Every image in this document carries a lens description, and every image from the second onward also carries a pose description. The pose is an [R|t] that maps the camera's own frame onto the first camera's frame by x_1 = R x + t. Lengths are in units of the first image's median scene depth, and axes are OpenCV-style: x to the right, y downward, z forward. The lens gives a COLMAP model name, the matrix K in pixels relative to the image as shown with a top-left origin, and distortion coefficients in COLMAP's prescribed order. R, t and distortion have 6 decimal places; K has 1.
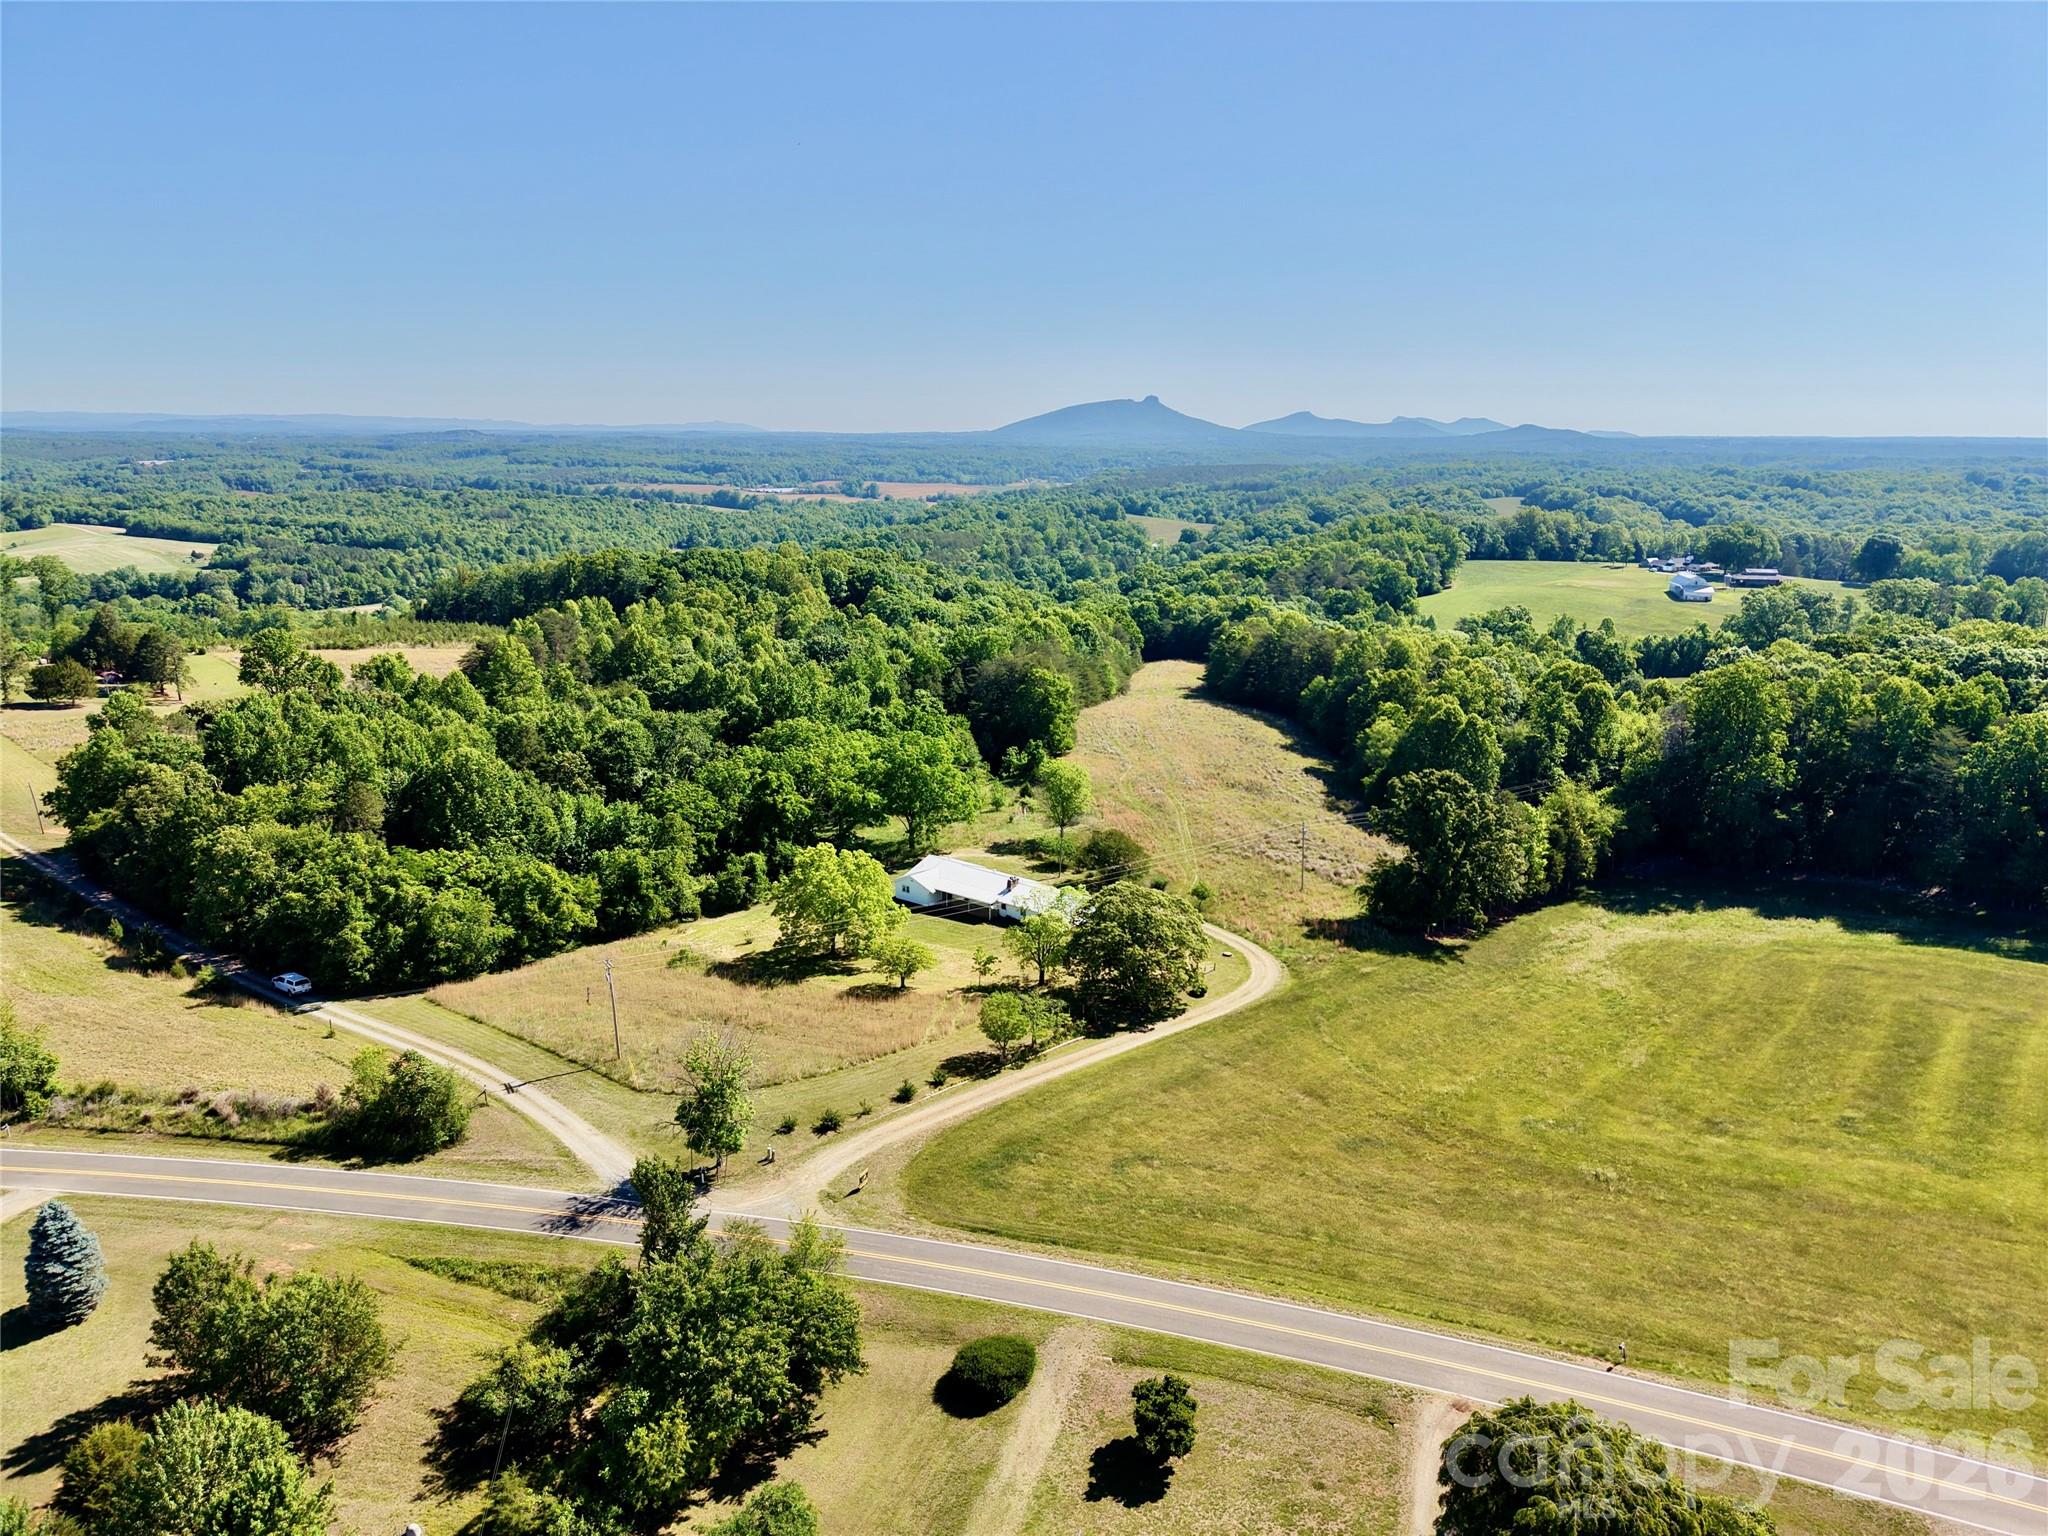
lens RADIAL K [[1369.3, 0, 1038.2], [0, 1369.3, 721.9], [0, 0, 1]] dist [0.052071, -0.046576]
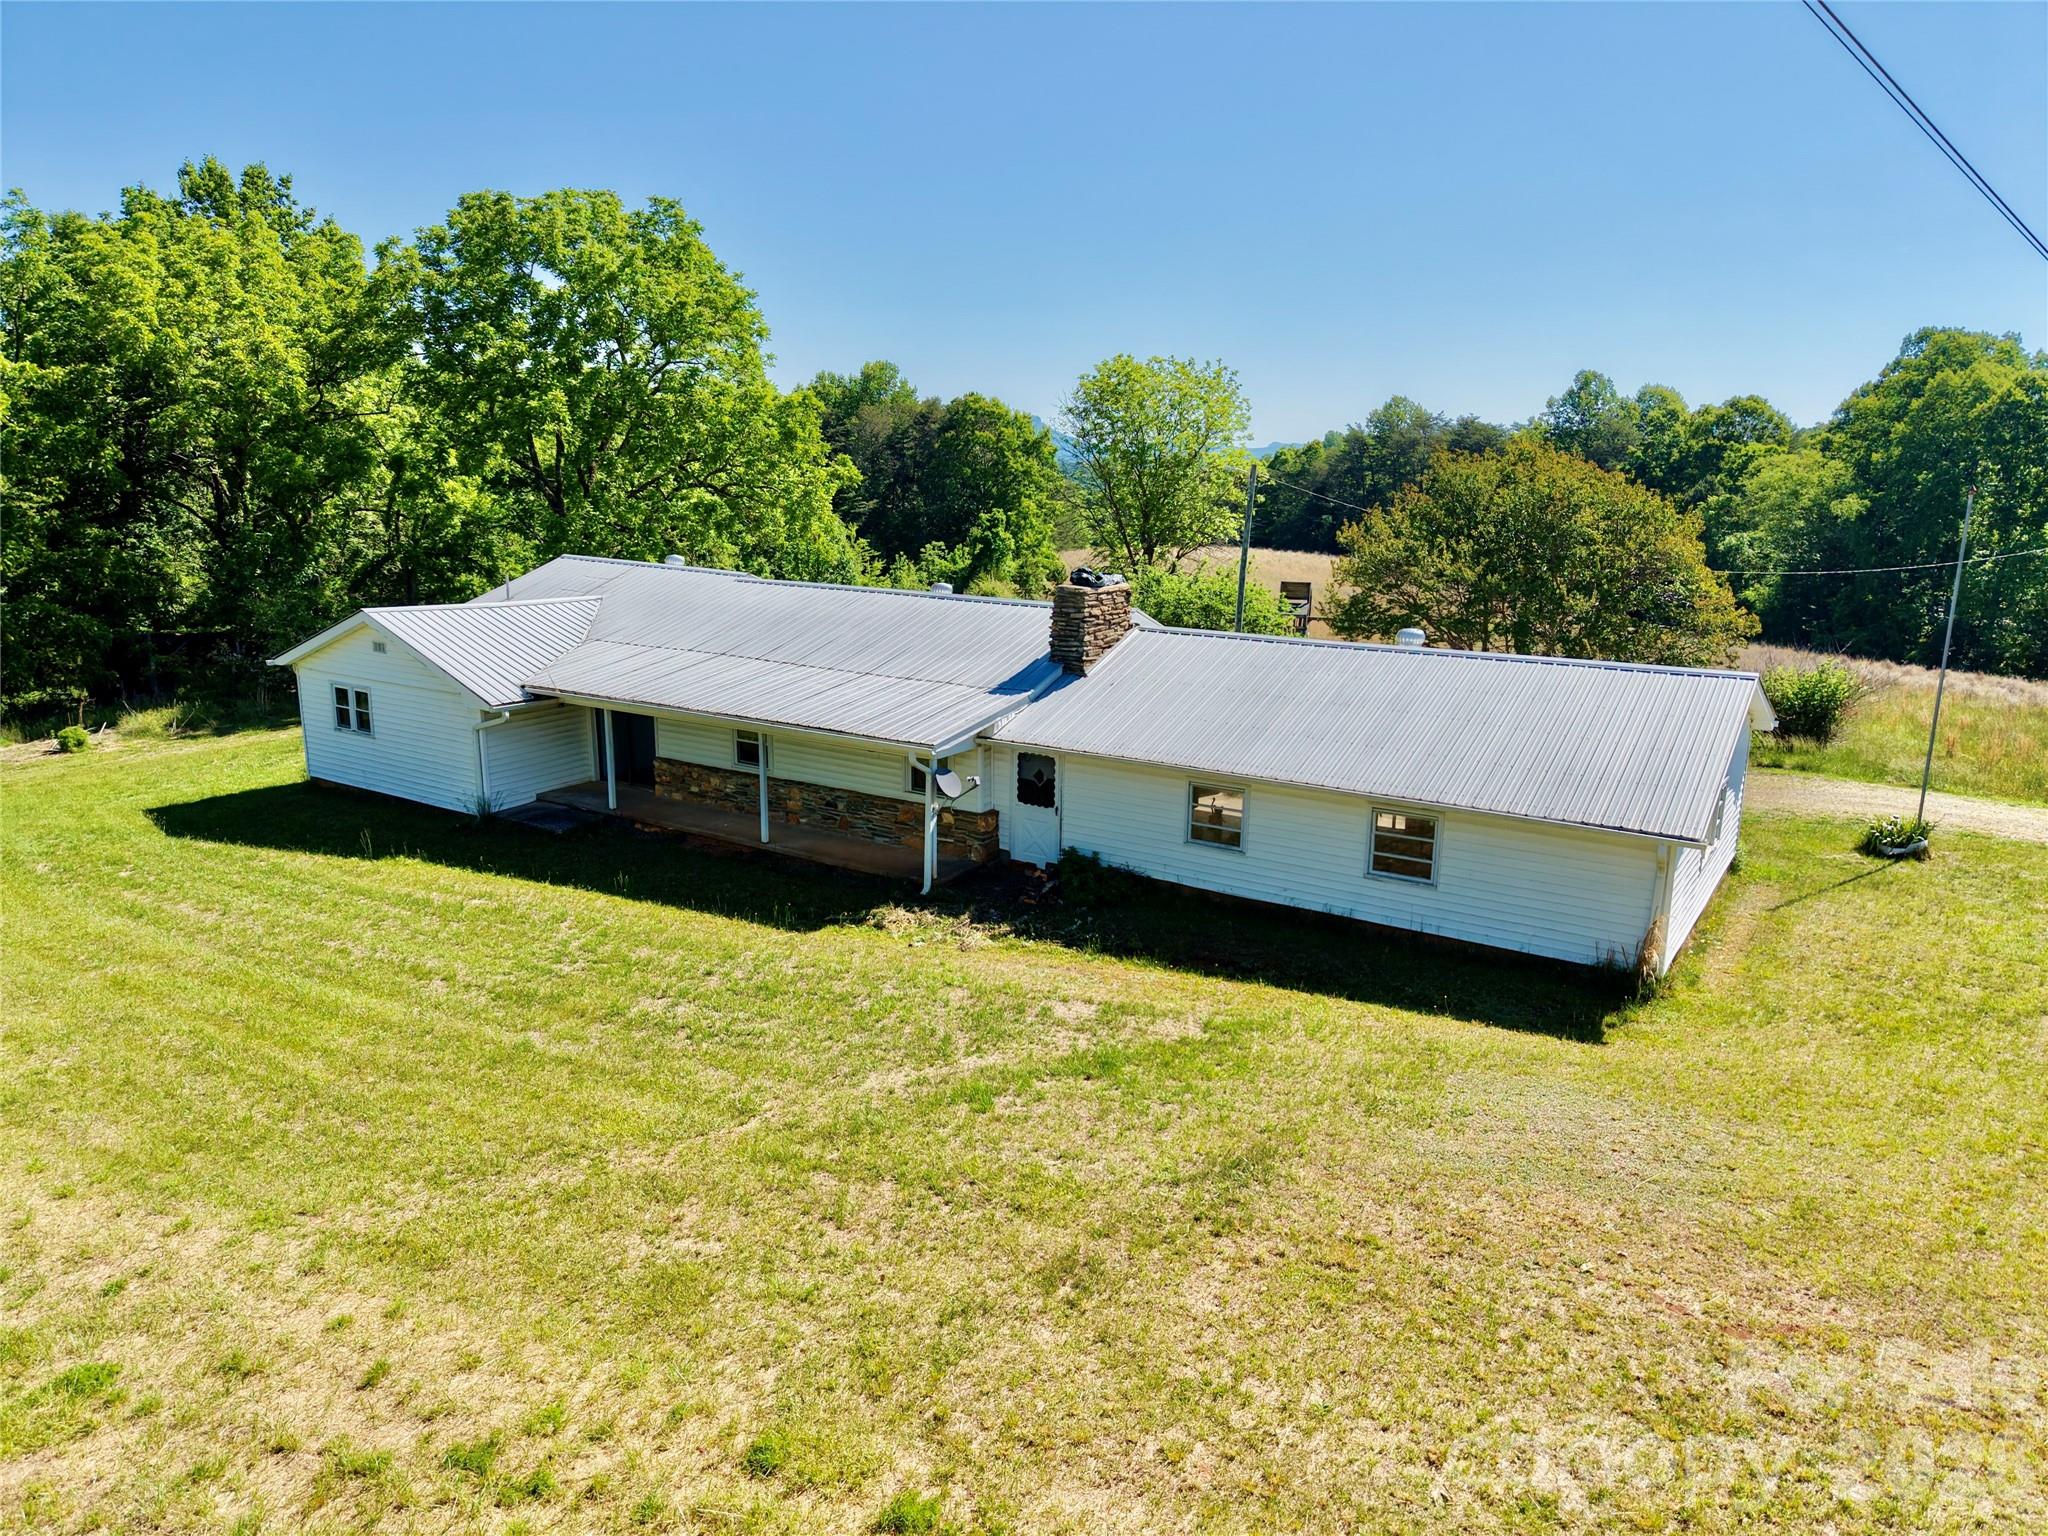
lens RADIAL K [[1369.3, 0, 1038.2], [0, 1369.3, 721.9], [0, 0, 1]] dist [0.052071, -0.046576]
pose [[0.996349, -0.007624, 0.085038, -0.016590], [0.009192, 0.999795, -0.018061, 0.061197], [-0.084882, 0.018777, 0.996214, 0.407268]]
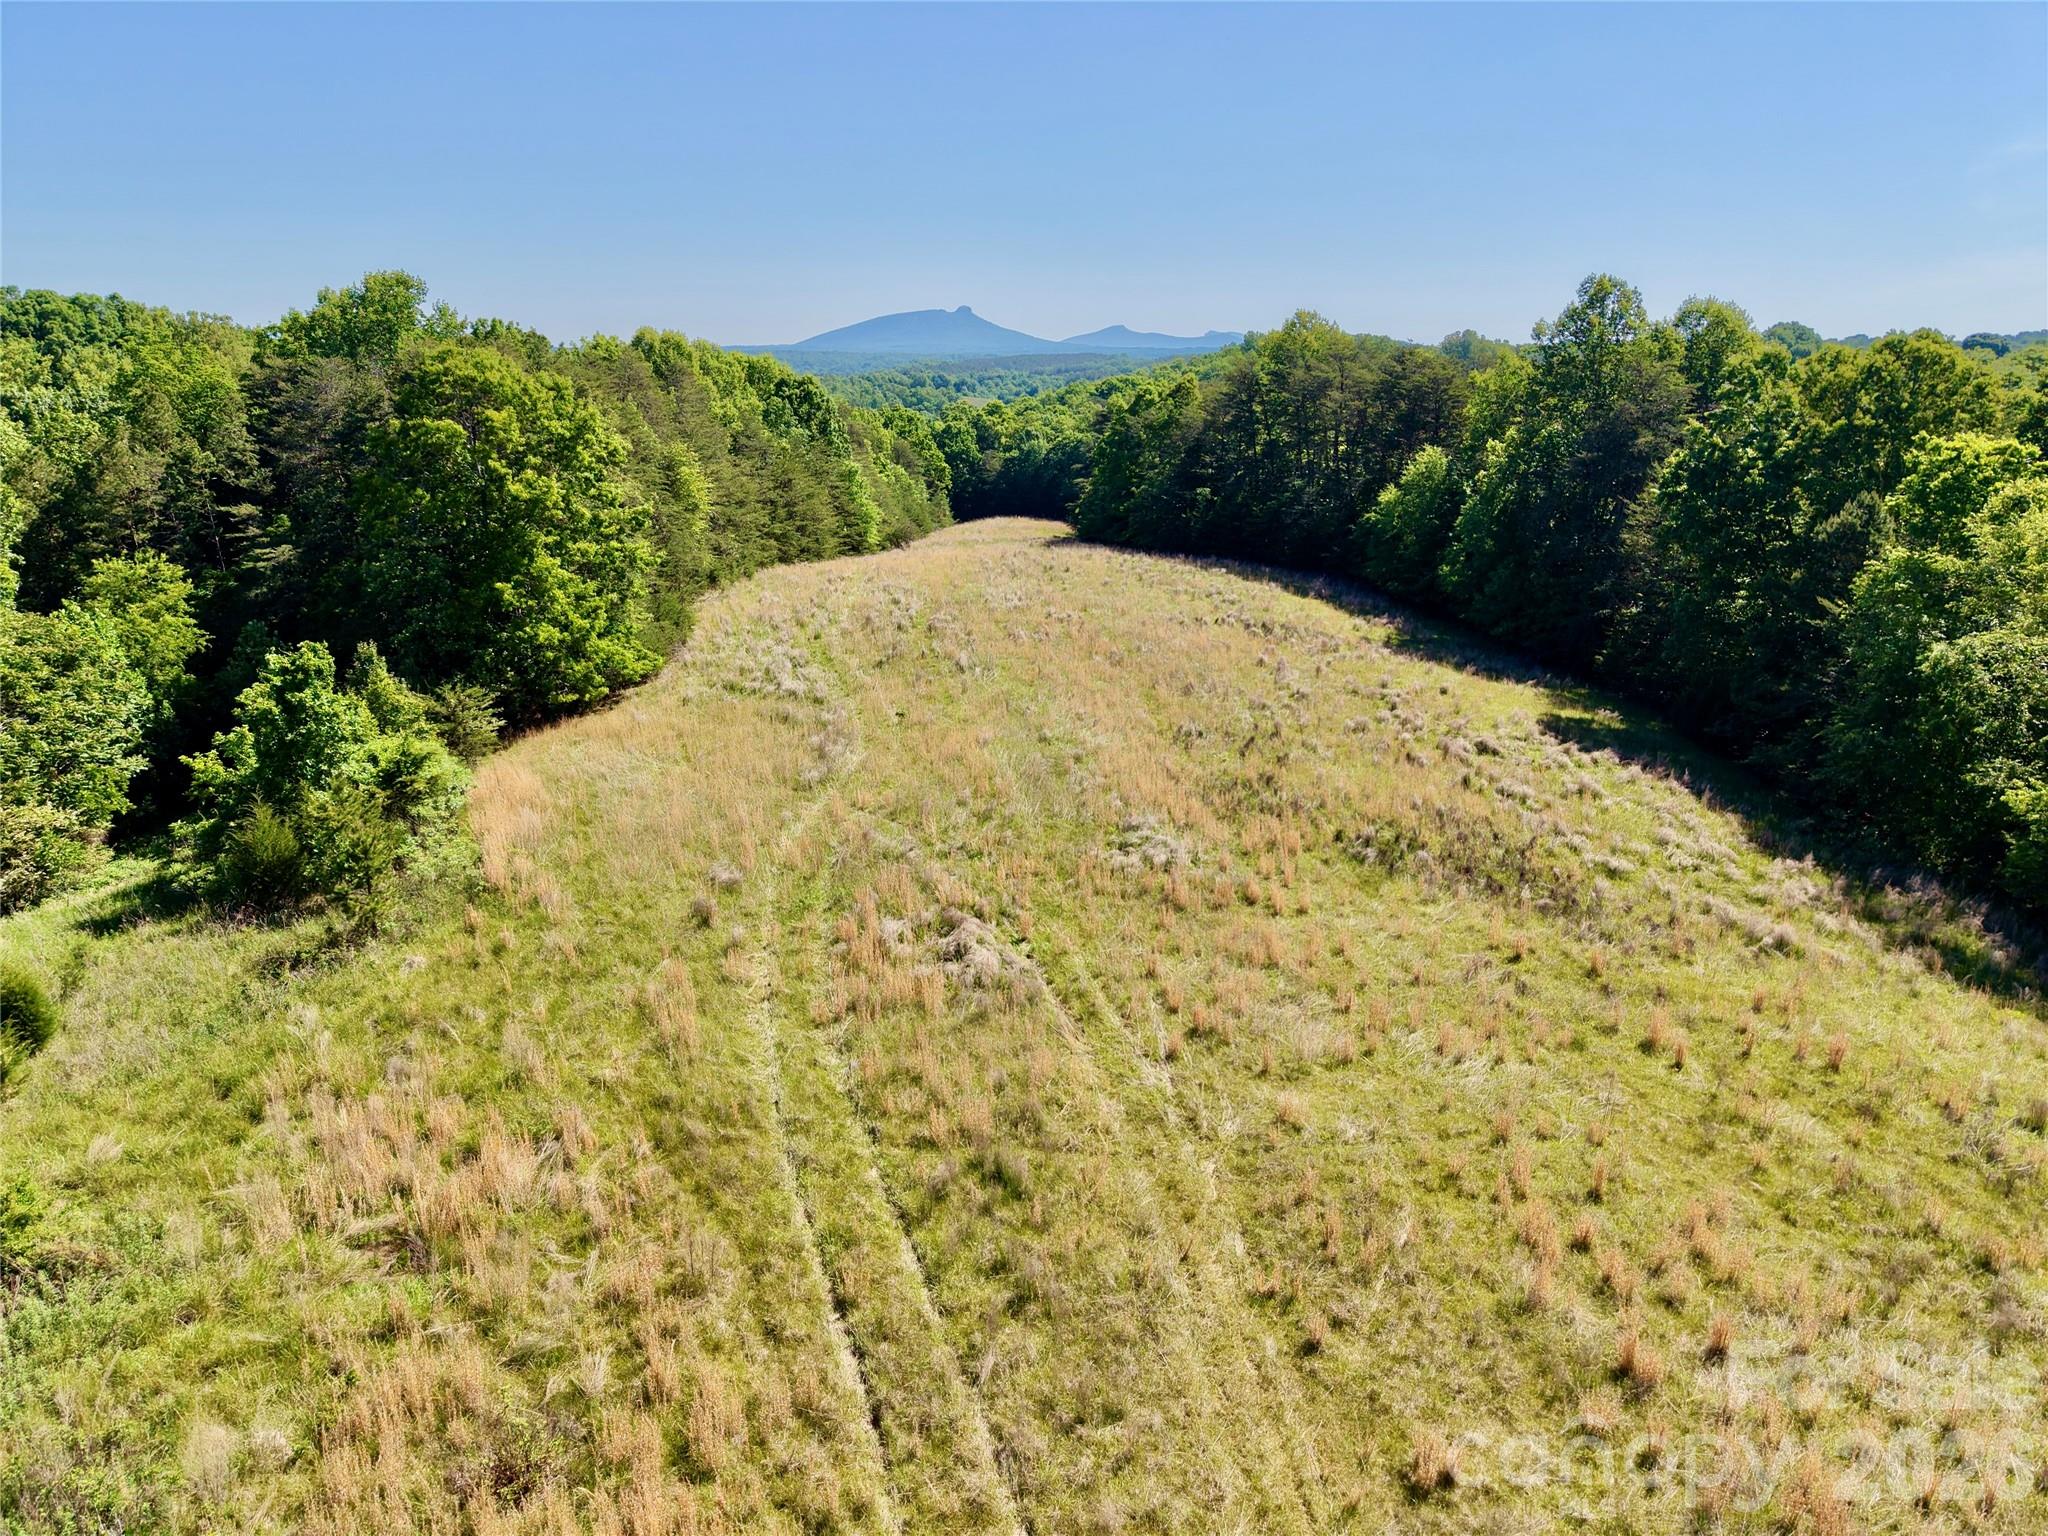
lens RADIAL K [[1369.3, 0, 1038.2], [0, 1369.3, 721.9], [0, 0, 1]] dist [0.052071, -0.046576]
pose [[0.991362, -0.040235, 0.124834, 0.049691], [0.033173, 0.997757, 0.058142, 0.011325], [-0.126893, -0.053499, 0.990473, 0.568027]]
